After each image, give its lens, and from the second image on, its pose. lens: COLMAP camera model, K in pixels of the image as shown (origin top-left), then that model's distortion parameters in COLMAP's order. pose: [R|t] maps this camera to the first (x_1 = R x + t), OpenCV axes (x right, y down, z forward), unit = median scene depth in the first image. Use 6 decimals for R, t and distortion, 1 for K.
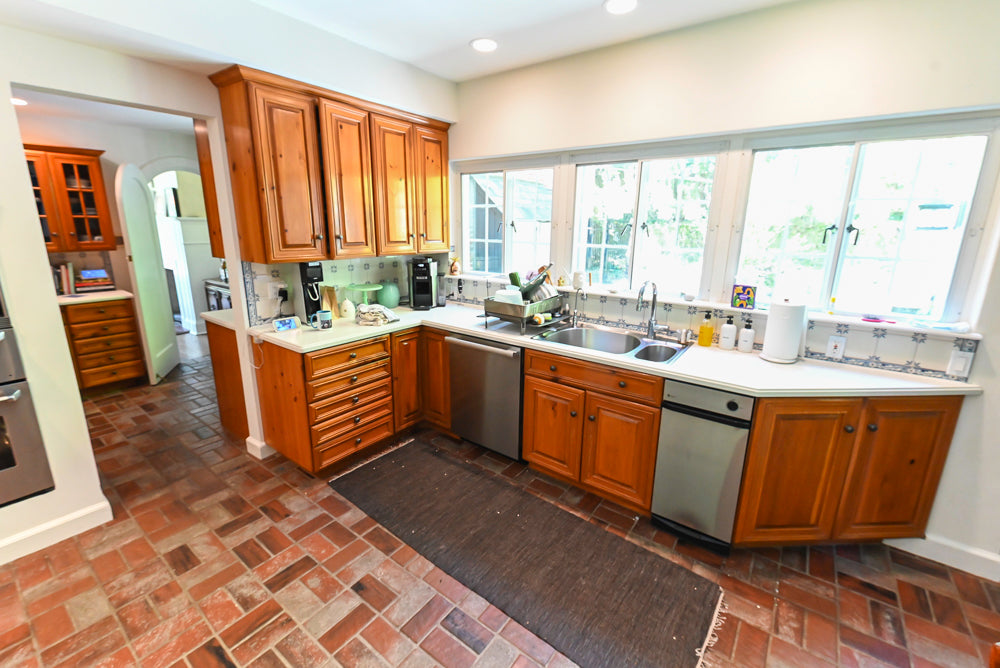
lens RADIAL K [[415.3, 0, 506.1], [0, 415.3, 323.8], [0, 0, 1]] dist [0.000165, -0.005687]
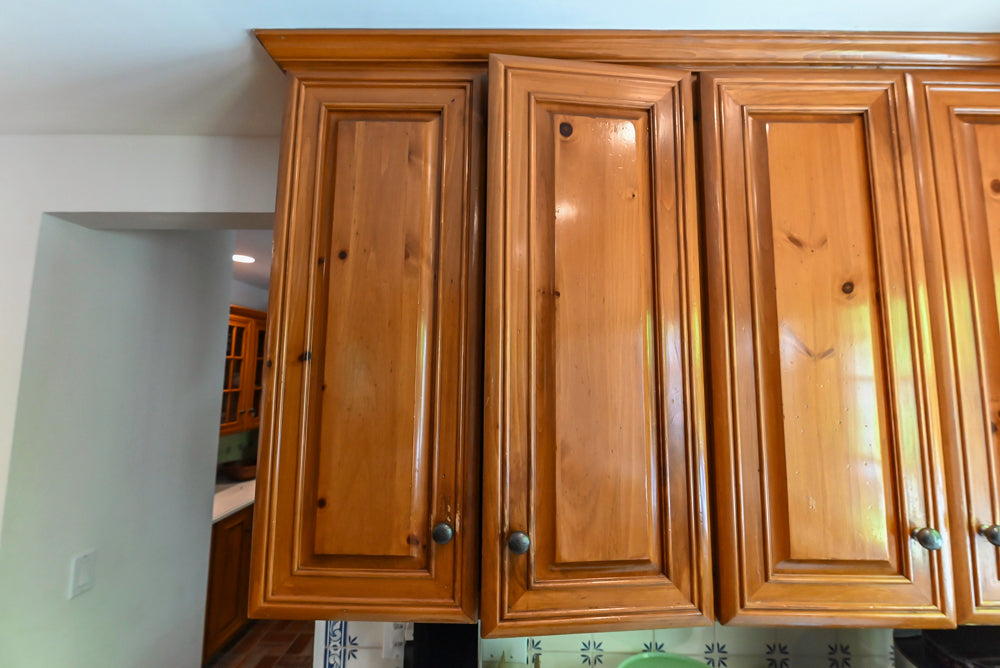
lens RADIAL K [[415.3, 0, 506.1], [0, 415.3, 323.8], [0, 0, 1]] dist [0.000165, -0.005687]
pose [[0.580149, -0.097283, -0.808680, -0.163389], [-0.191928, 0.948557, -0.251800, -0.211999], [0.791575, 0.301290, 0.531633, 0.664144]]
